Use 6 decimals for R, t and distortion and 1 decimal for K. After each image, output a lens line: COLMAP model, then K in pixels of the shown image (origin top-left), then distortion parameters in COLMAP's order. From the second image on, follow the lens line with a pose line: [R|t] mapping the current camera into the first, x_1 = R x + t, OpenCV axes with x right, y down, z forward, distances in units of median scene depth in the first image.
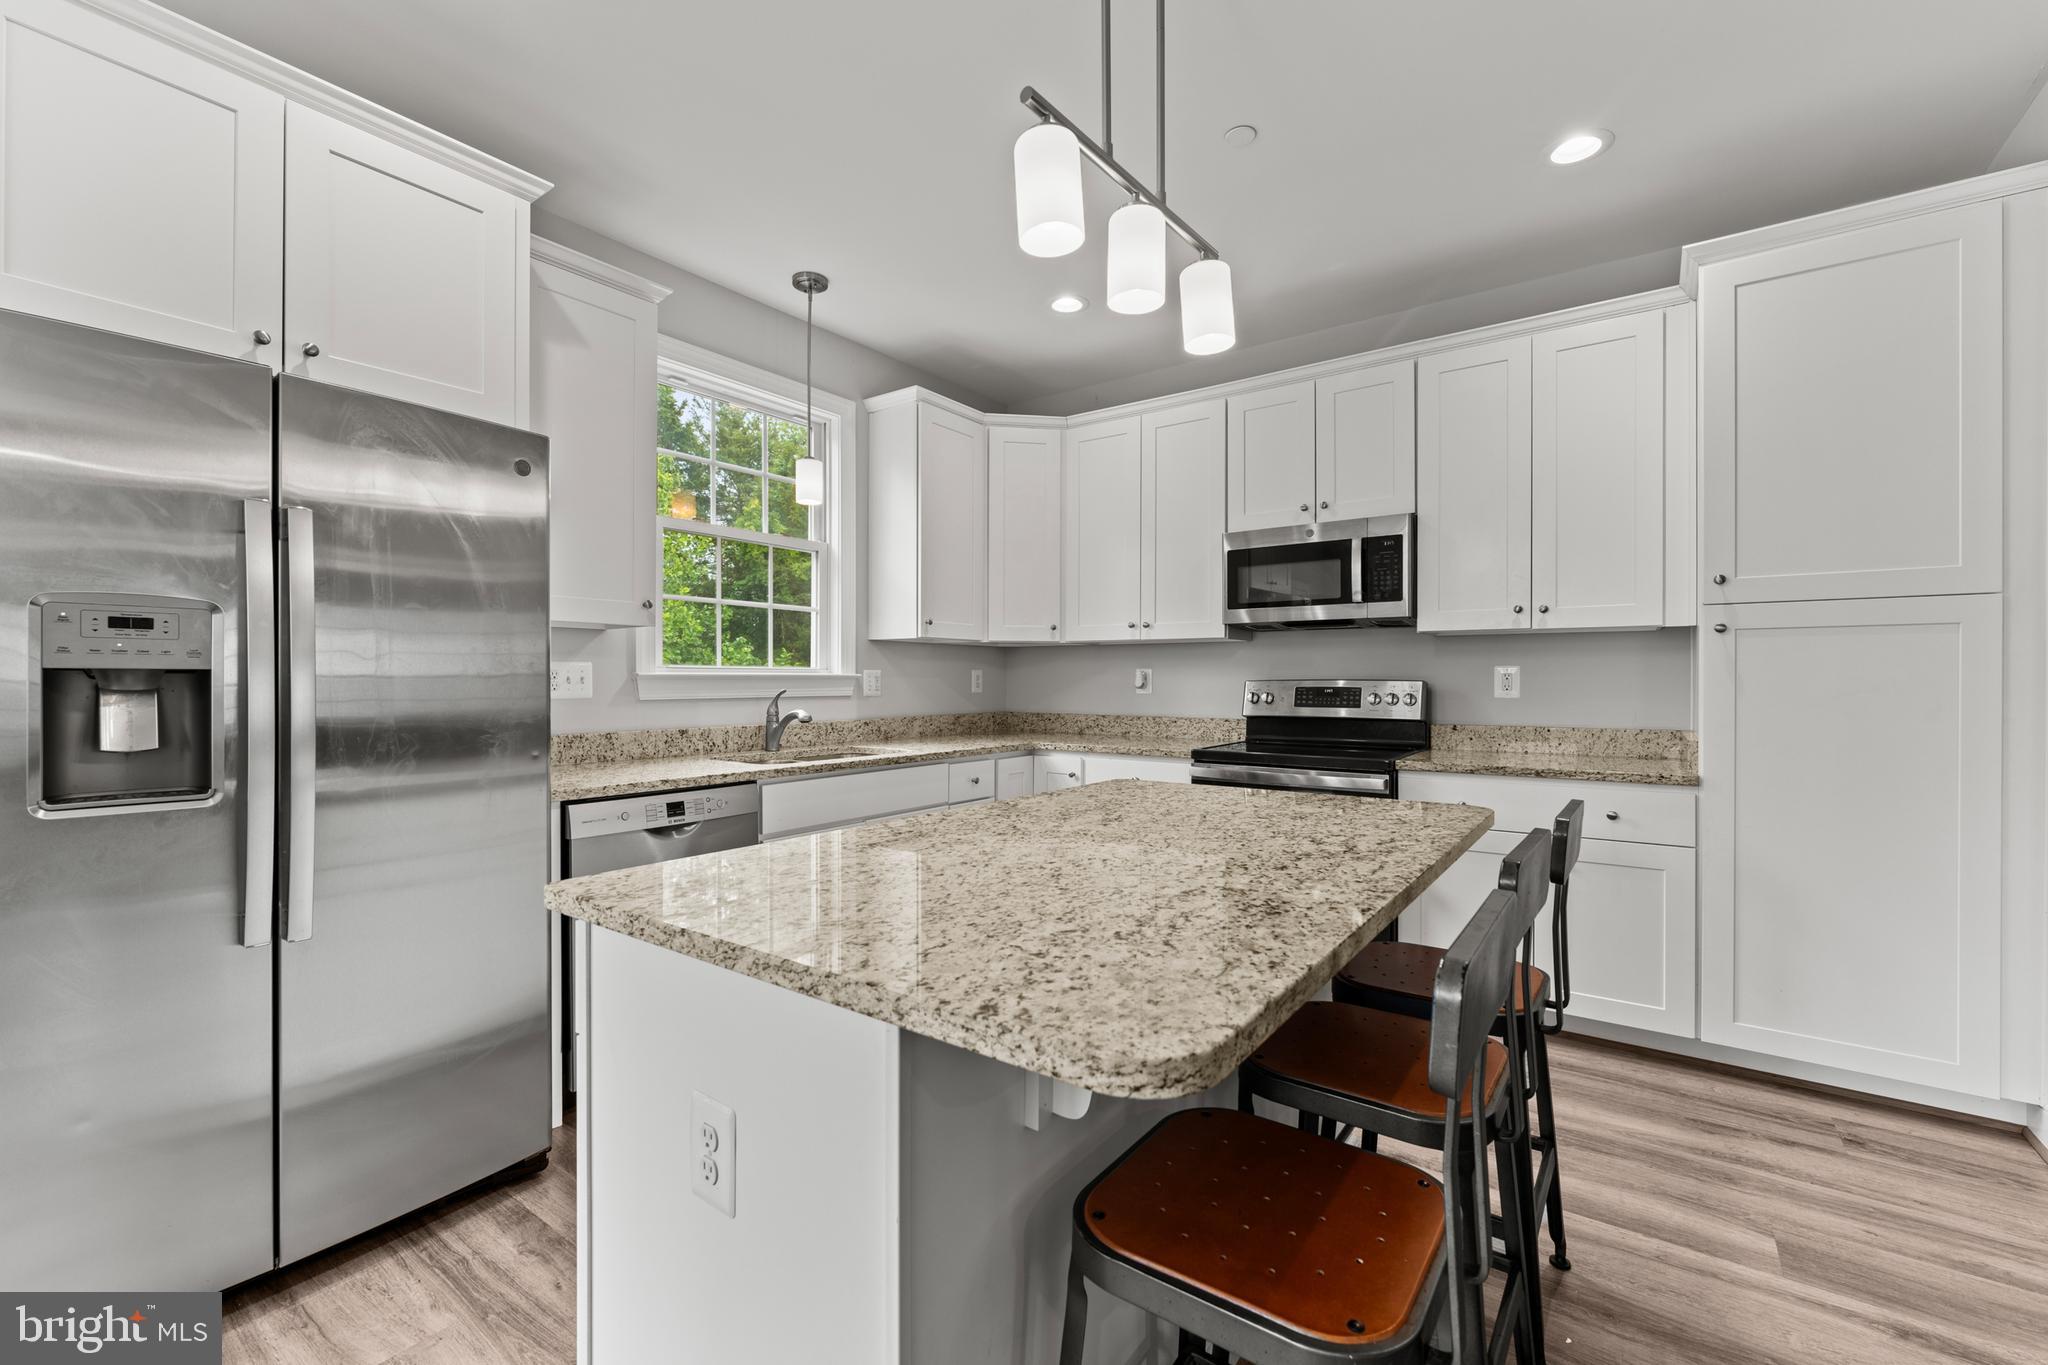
lens RADIAL K [[820.5, 0, 1007.6], [0, 820.5, 681.2], [0, 0, 1]] dist [0.000622, -0.000306]
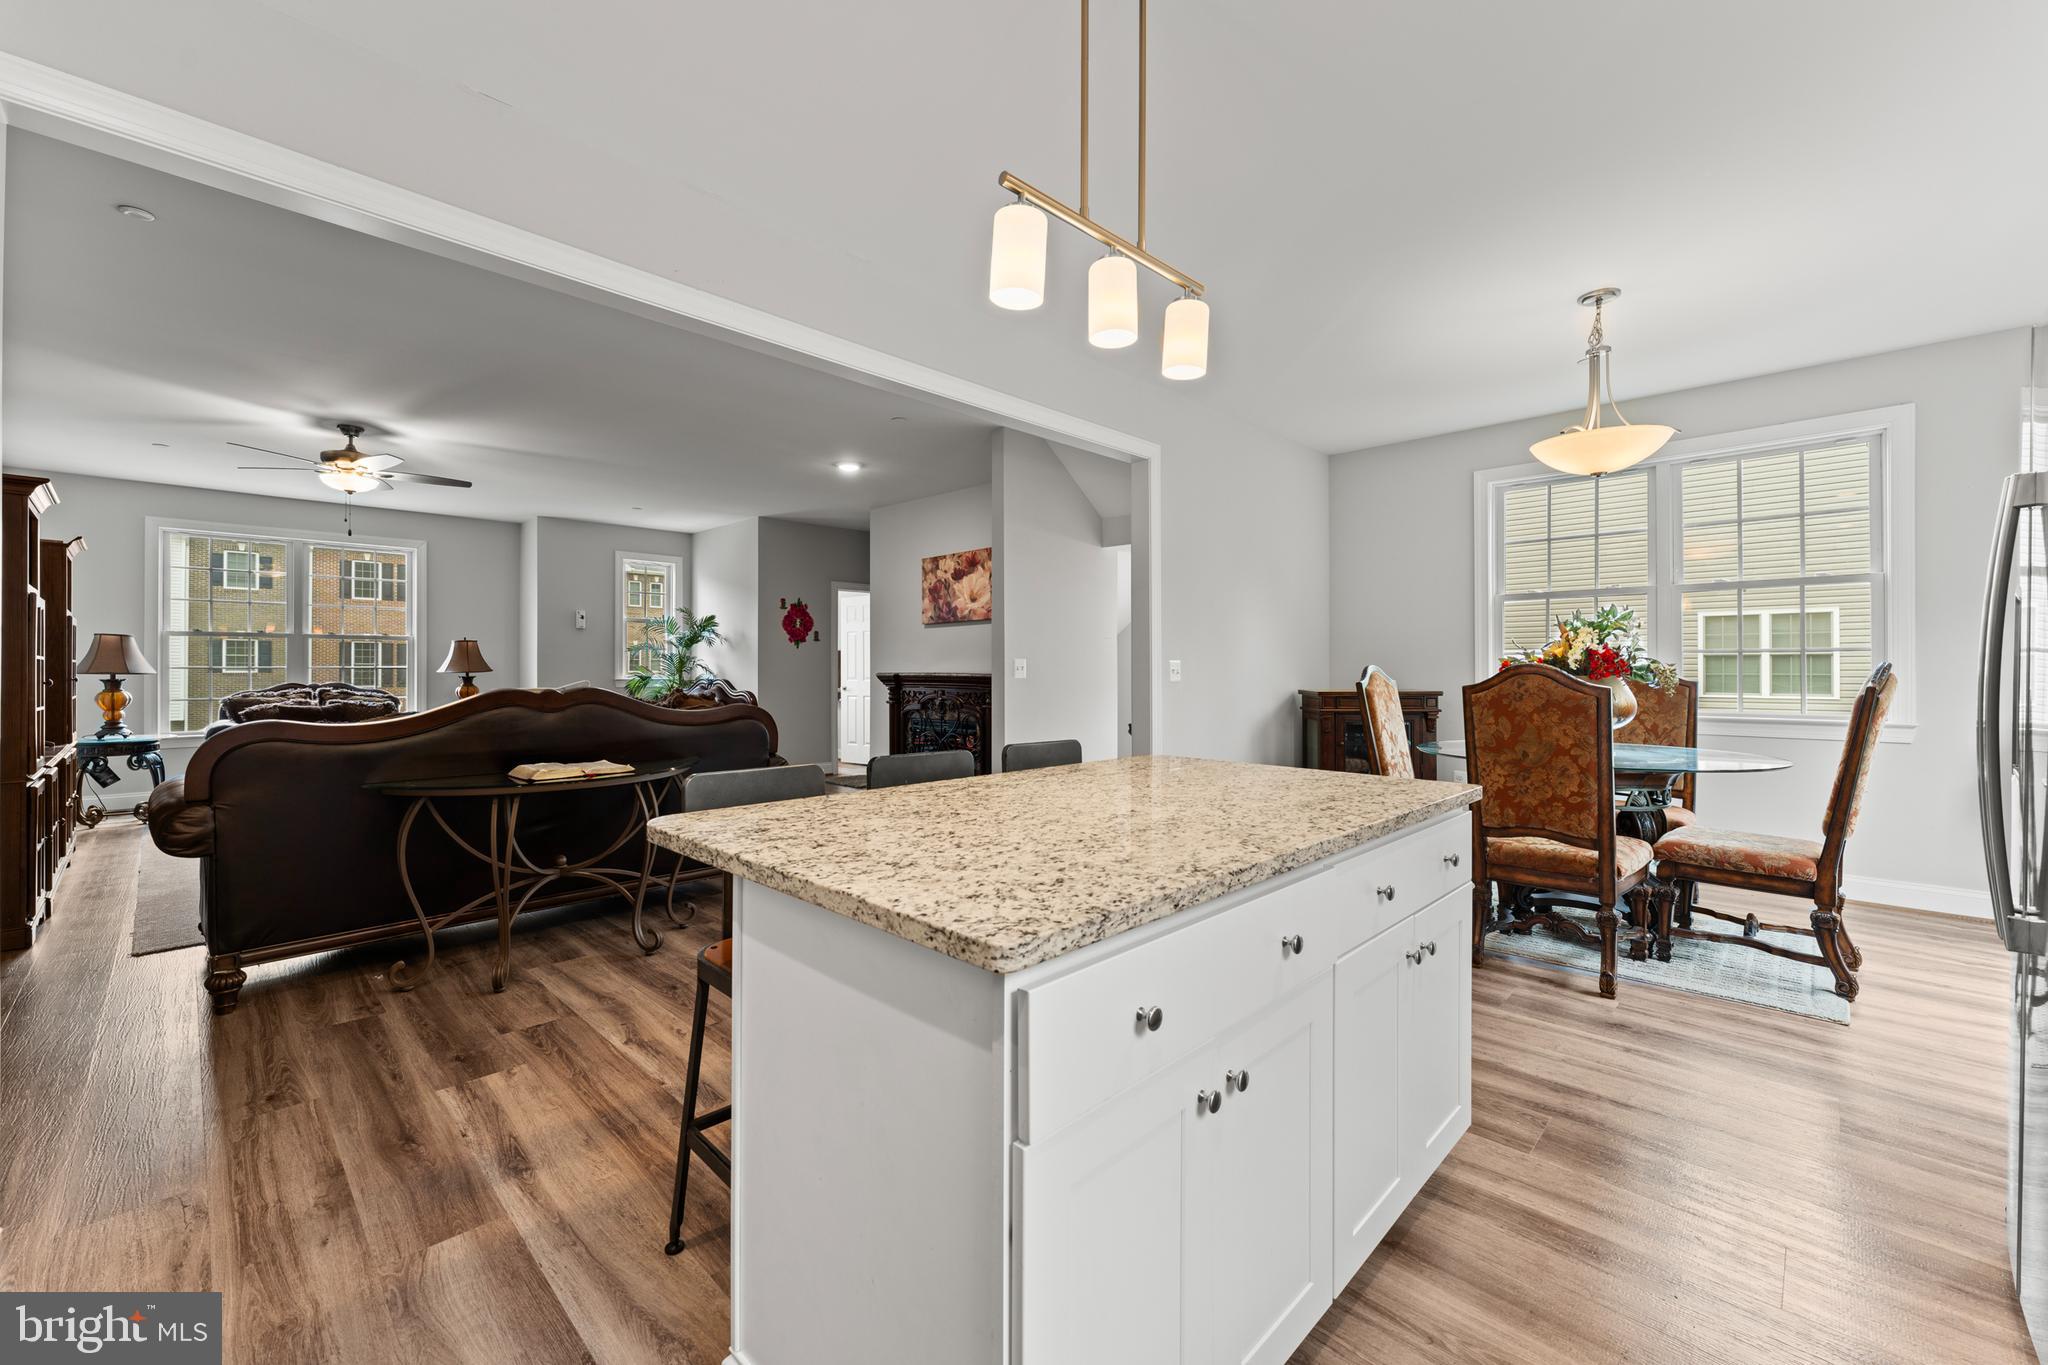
lens RADIAL K [[820.5, 0, 1018.6], [0, 820.5, 667.4], [0, 0, 1]] dist [0.000622, -0.000306]
pose [[-0.991733, 0.000824, 0.128319, 0.065100], [0.000447, 0.999996, -0.002966, 0.002180], [-0.128320, -0.002884, -0.991729, 1.000265]]
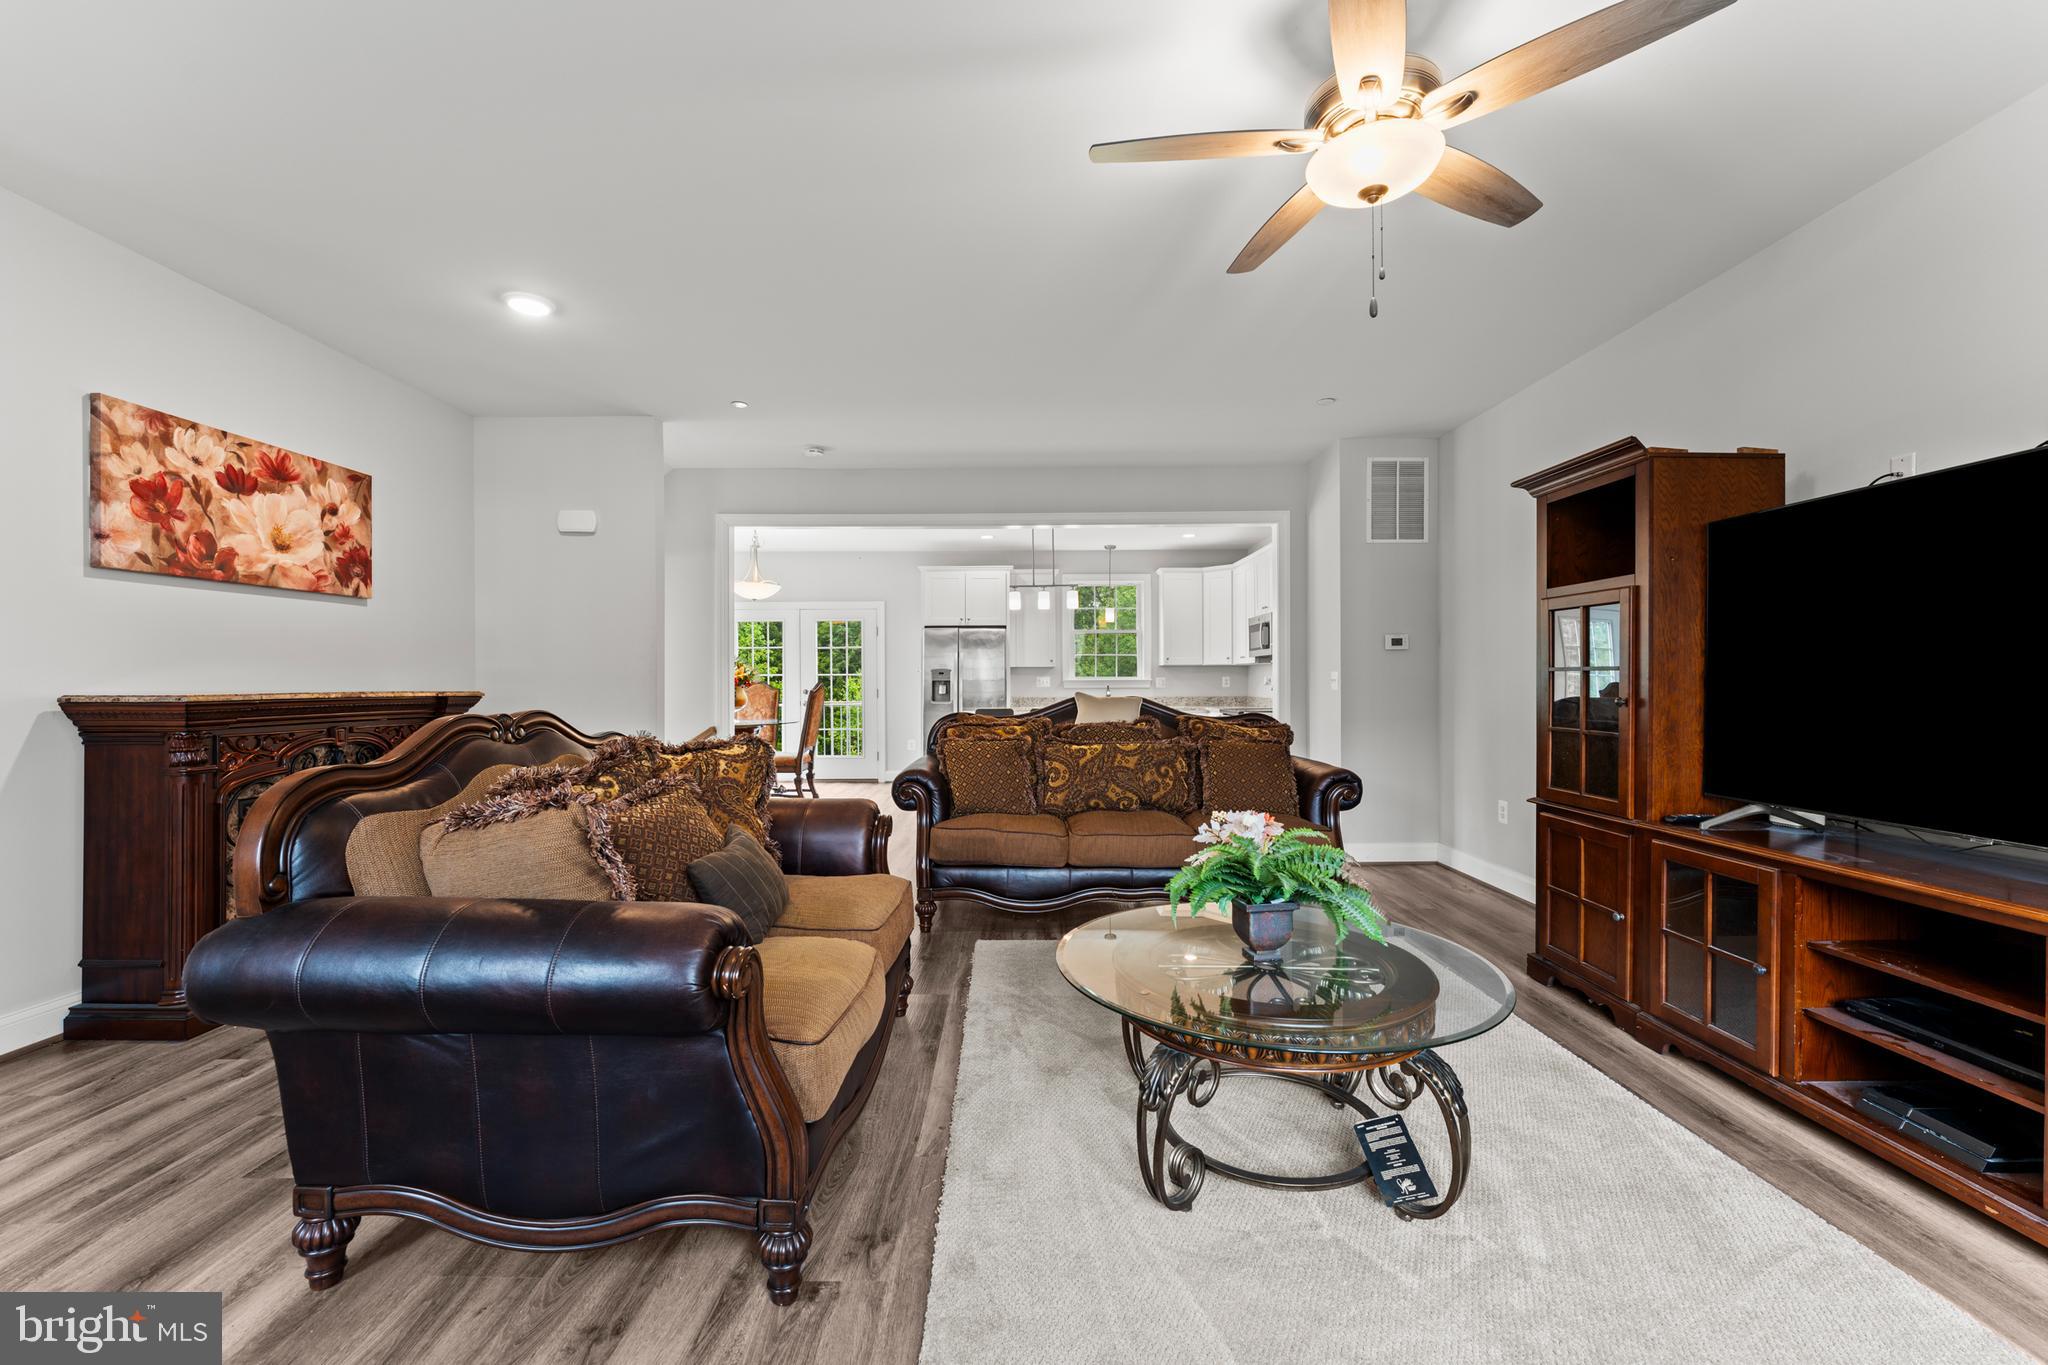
lens RADIAL K [[820.5, 0, 1017.9], [0, 820.5, 682.0], [0, 0, 1]] dist [0.000622, -0.000306]
pose [[0.596013, -0.001539, -0.802973, 1.906186], [0.002900, 0.999996, 0.000236, -0.002539], [0.802969, -0.002470, 0.596015, -0.998919]]
